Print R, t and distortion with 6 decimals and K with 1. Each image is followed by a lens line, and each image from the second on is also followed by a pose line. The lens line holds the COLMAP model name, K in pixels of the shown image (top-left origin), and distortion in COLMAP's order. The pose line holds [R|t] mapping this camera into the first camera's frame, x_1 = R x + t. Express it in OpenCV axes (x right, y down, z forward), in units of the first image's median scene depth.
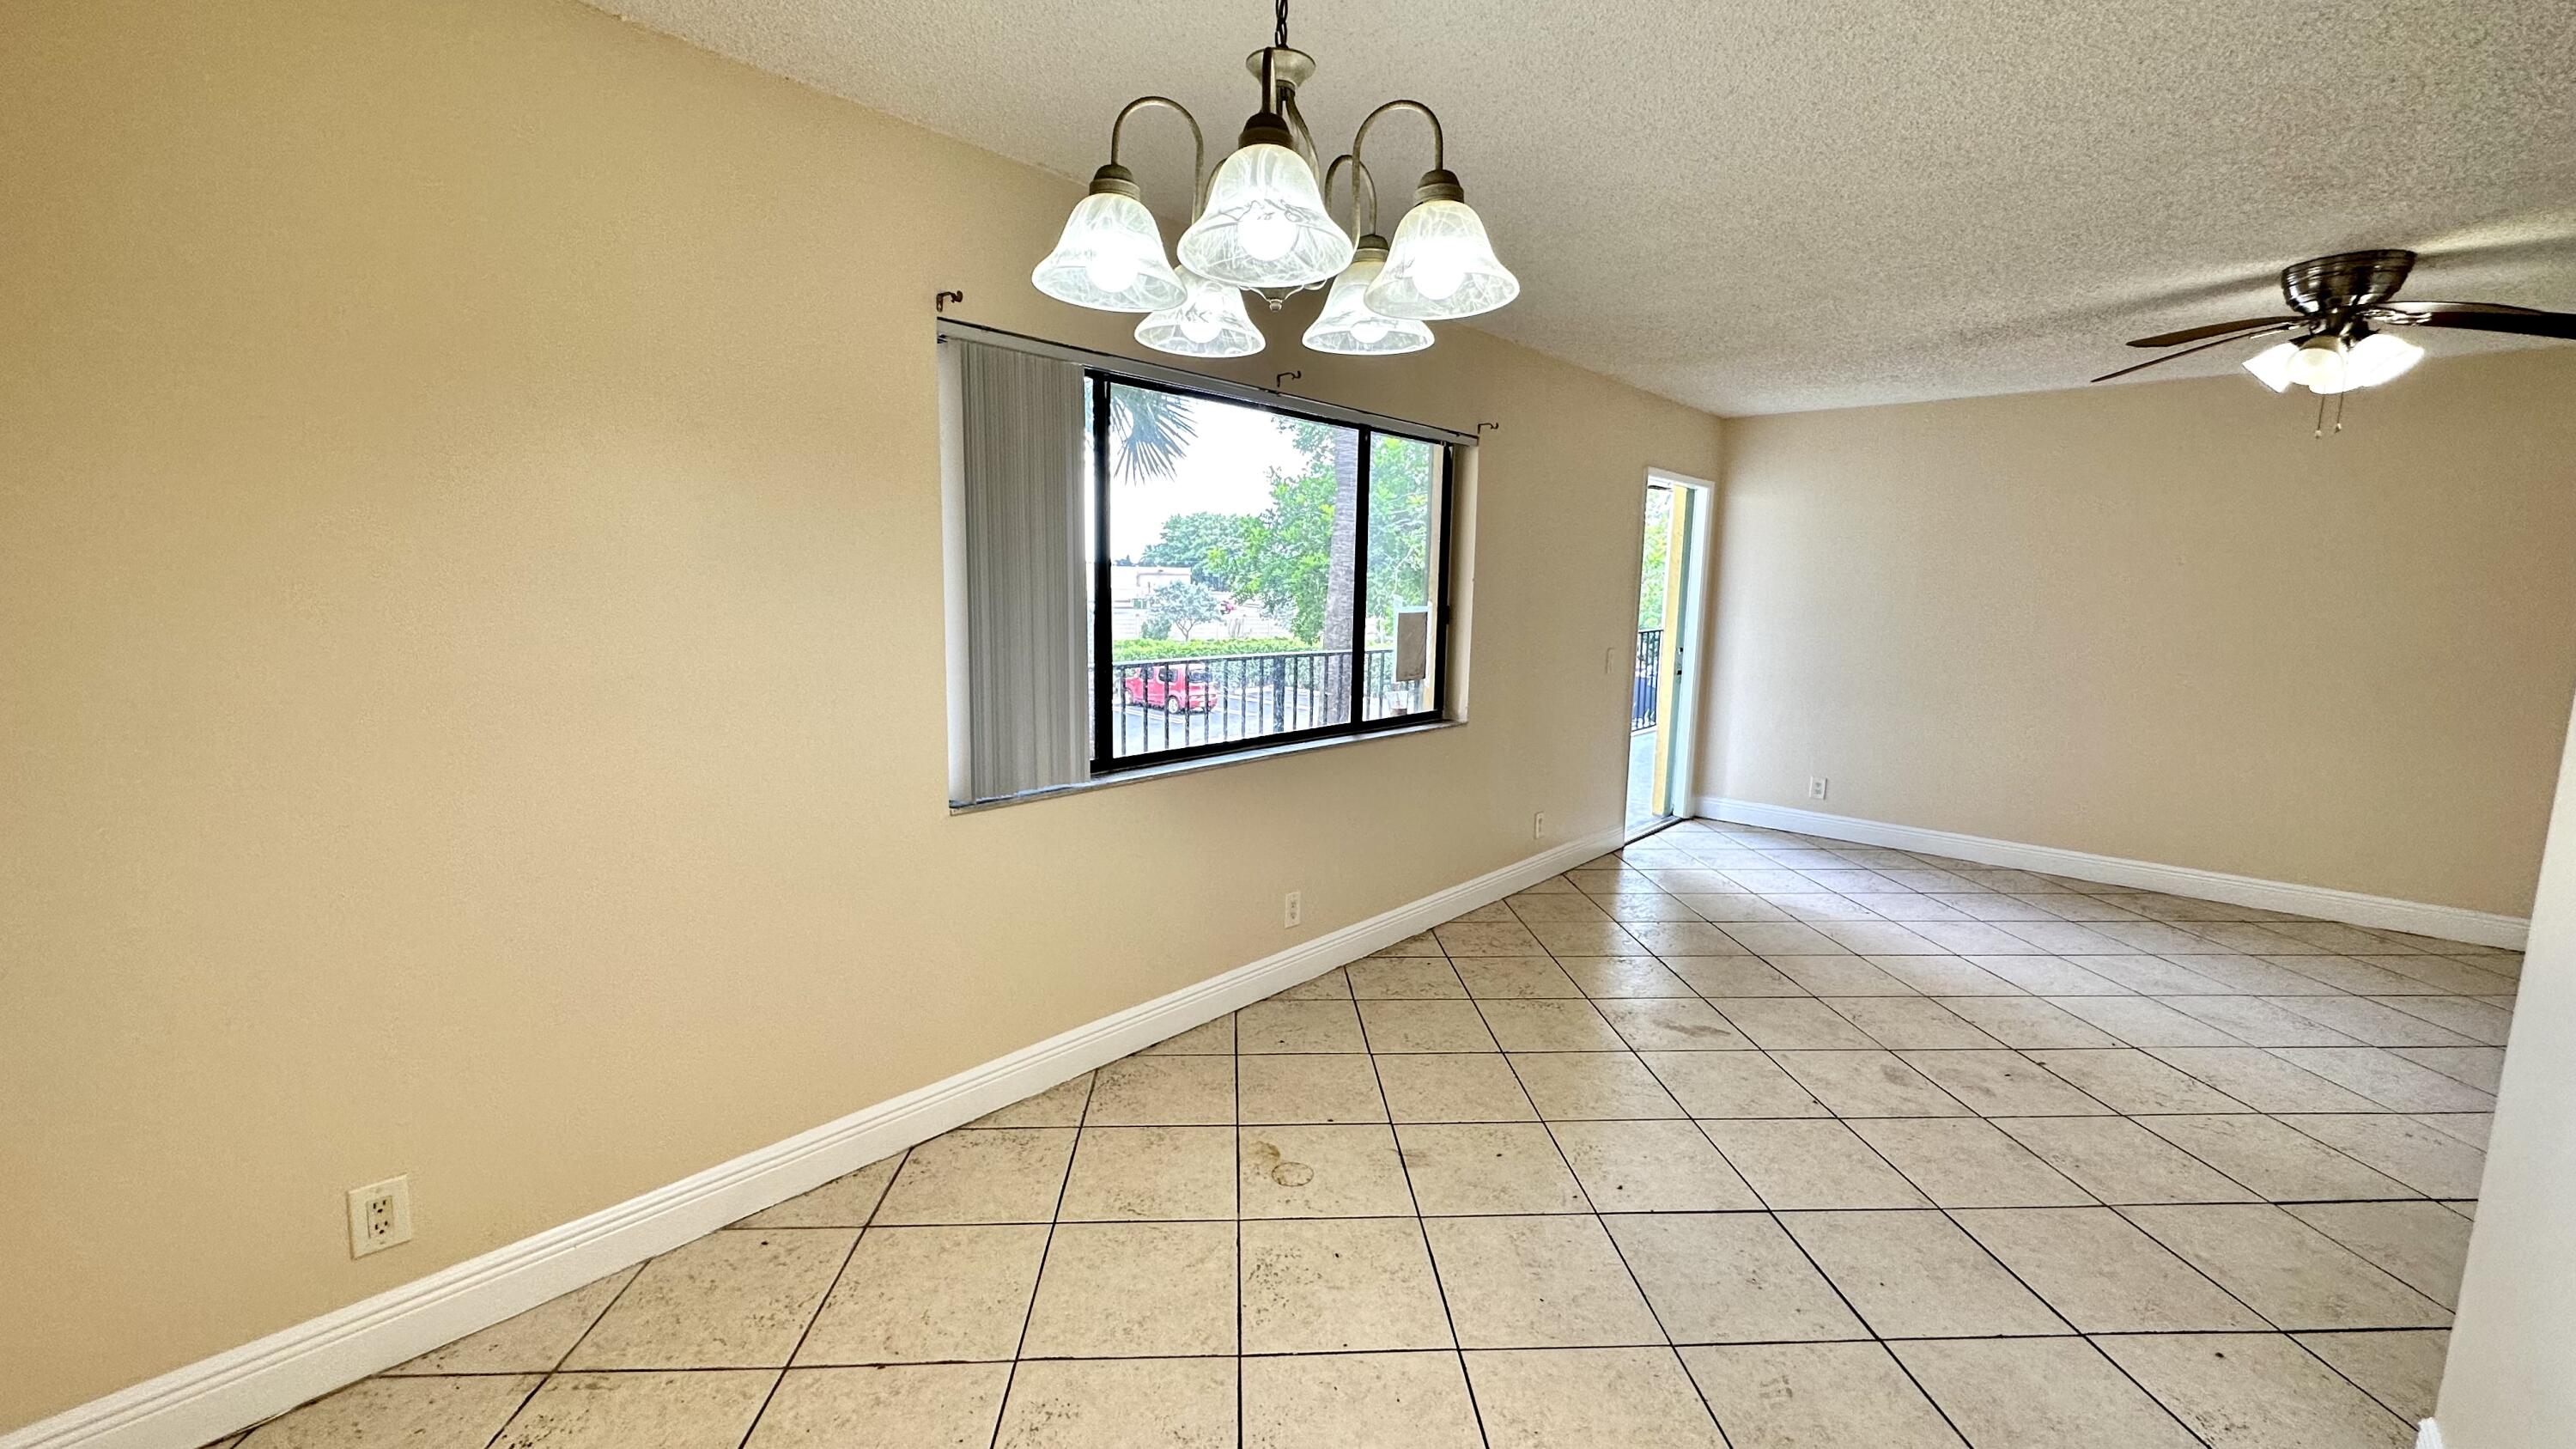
lens RADIAL K [[1029.1, 0, 1286.7], [0, 1029.1, 730.9], [0, 0, 1]] dist [-0.002519, 0.000151]
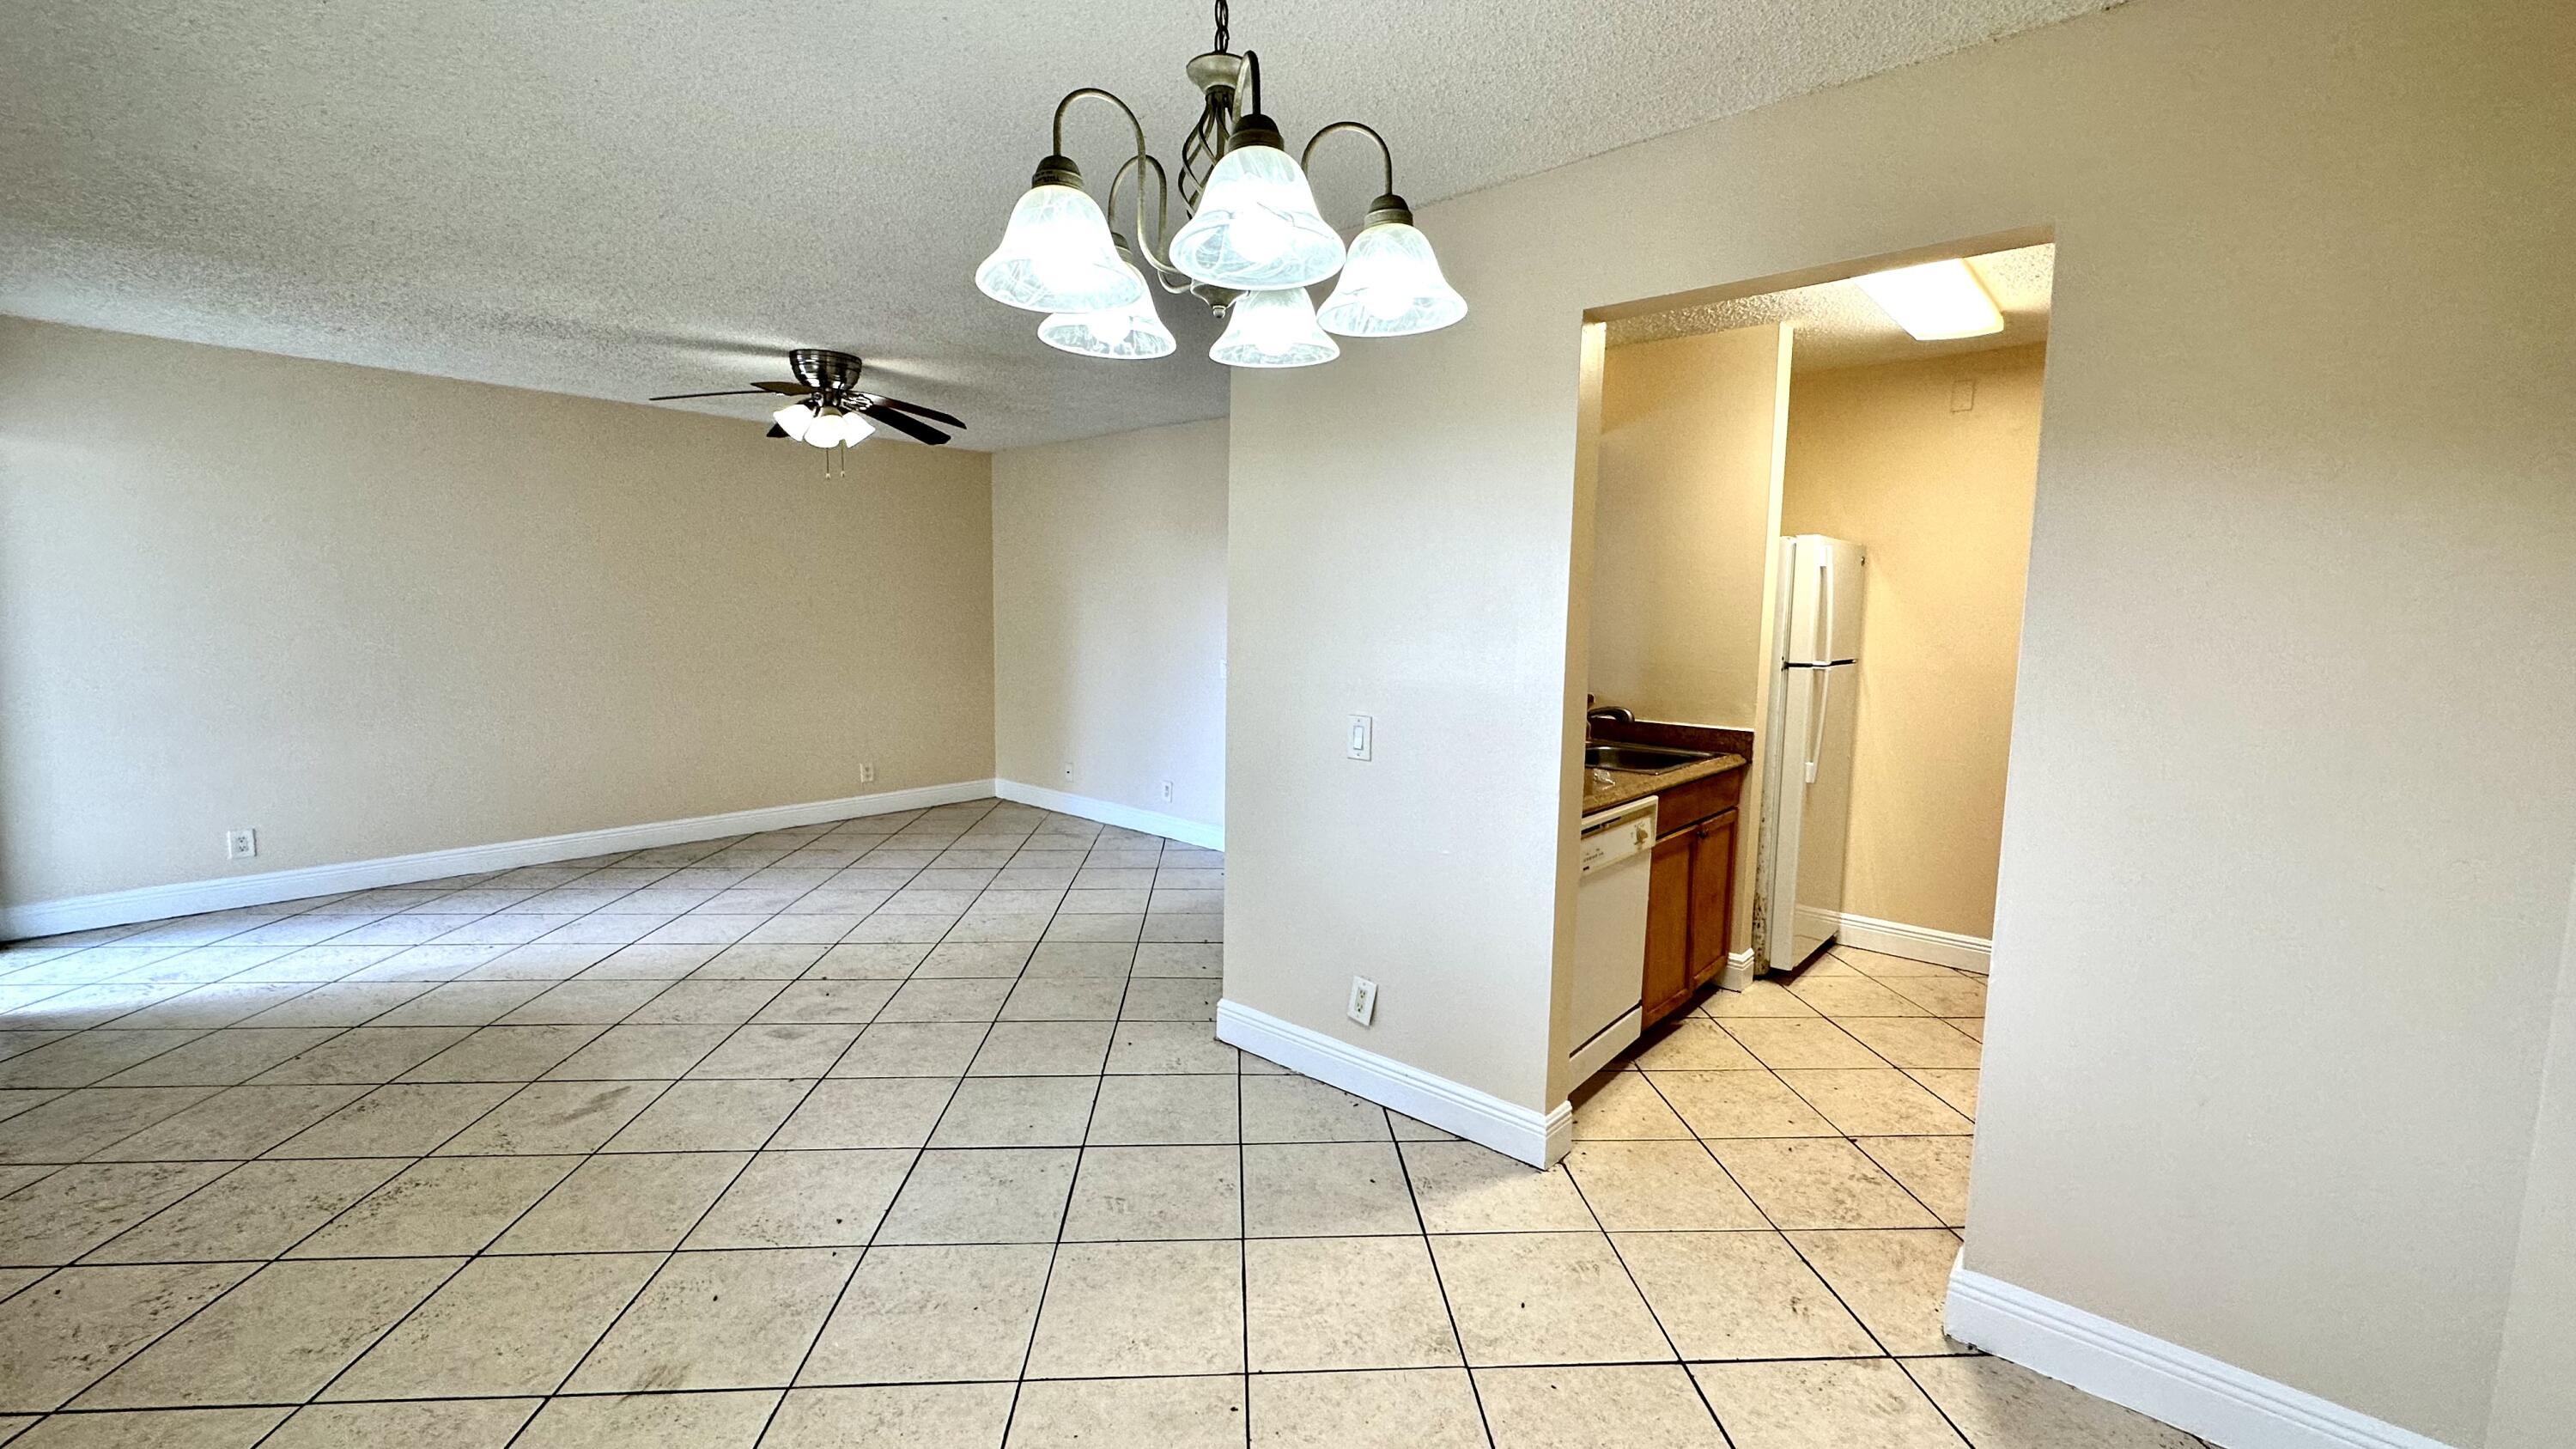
lens RADIAL K [[1029.1, 0, 1292.1], [0, 1029.1, 726.8], [0, 0, 1]] dist [-0.002519, 0.000151]
pose [[-0.006814, -0.135392, 0.990769, -0.424459], [0.128358, 0.982477, 0.135142, -0.060411], [-0.991705, 0.128094, 0.010684, 0.392286]]
